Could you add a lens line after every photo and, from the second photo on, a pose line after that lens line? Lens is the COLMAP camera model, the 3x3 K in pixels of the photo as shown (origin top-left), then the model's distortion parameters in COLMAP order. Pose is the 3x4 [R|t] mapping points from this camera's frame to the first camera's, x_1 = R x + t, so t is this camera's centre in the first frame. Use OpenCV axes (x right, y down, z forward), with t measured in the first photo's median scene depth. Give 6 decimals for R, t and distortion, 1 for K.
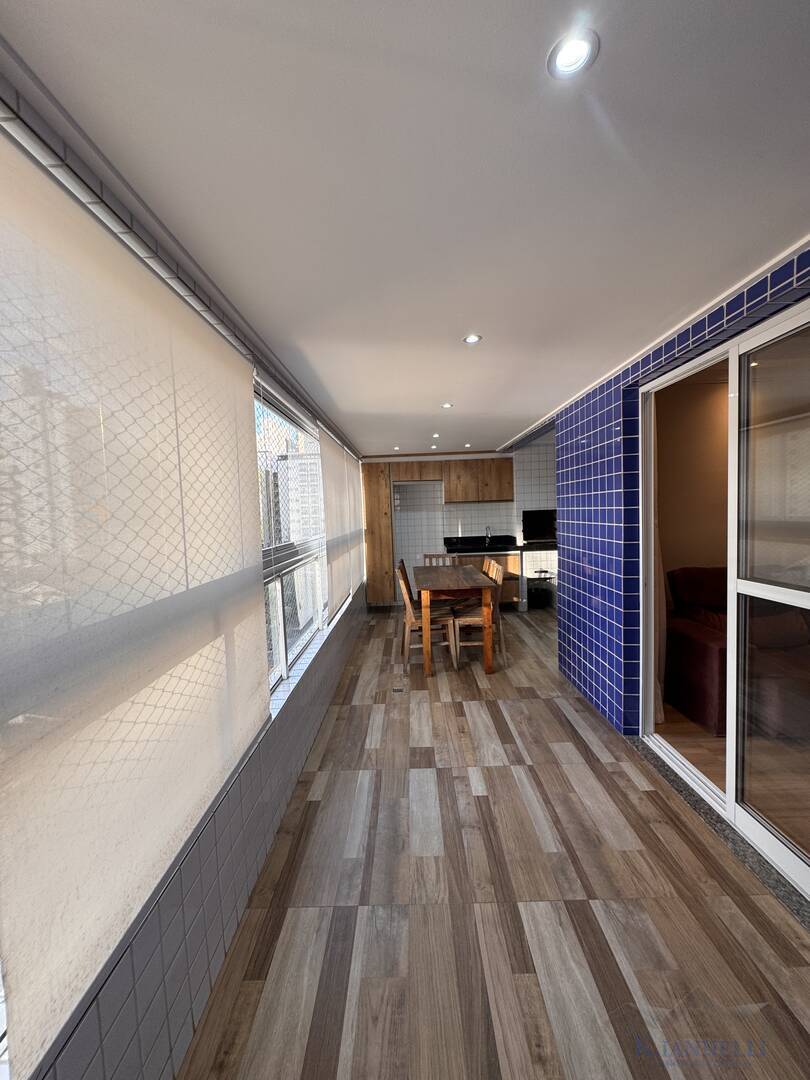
lens RADIAL K [[432.4, 0, 405.0], [0, 432.4, 540.0], [0, 0, 1]] dist [-0.002998, 0.000415]
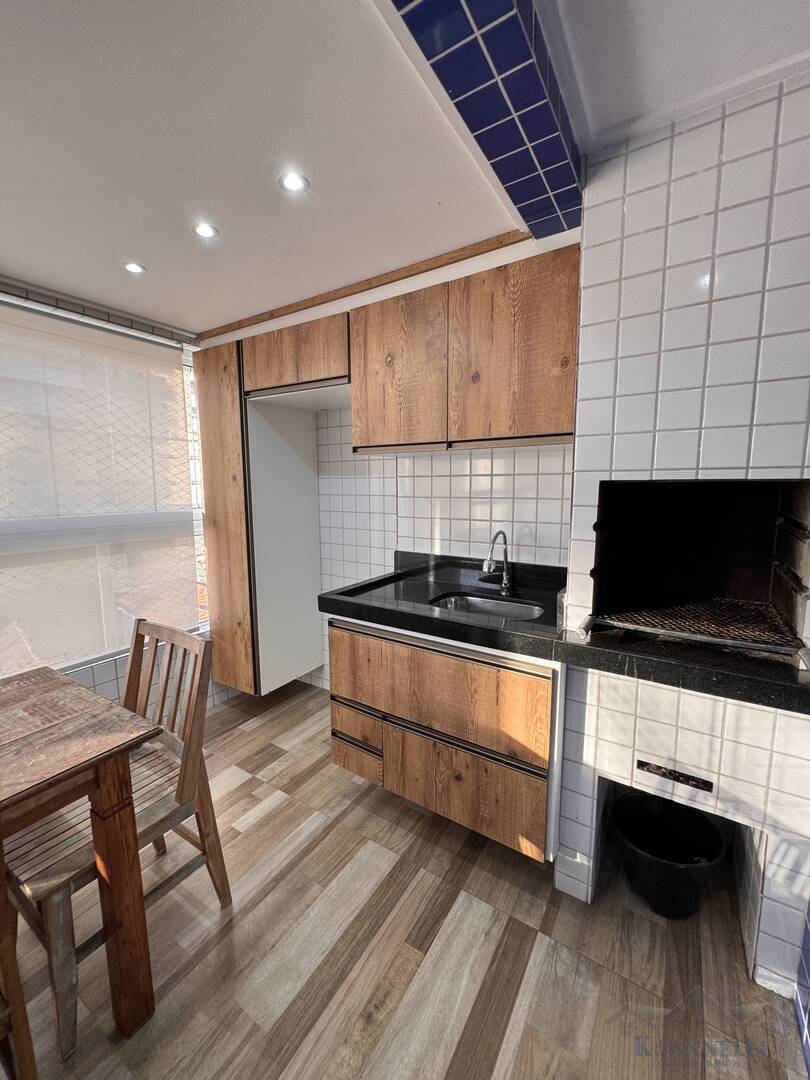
lens RADIAL K [[435.8, 0, 402.5], [0, 435.8, 535.8], [0, 0, 1]] dist [-0.000315, 0.011766]
pose [[0.838188, 0.098634, -0.536387, 0.304156], [-0.056938, 0.993962, 0.093800, -0.053789], [0.542400, -0.048081, 0.838743, 0.747781]]
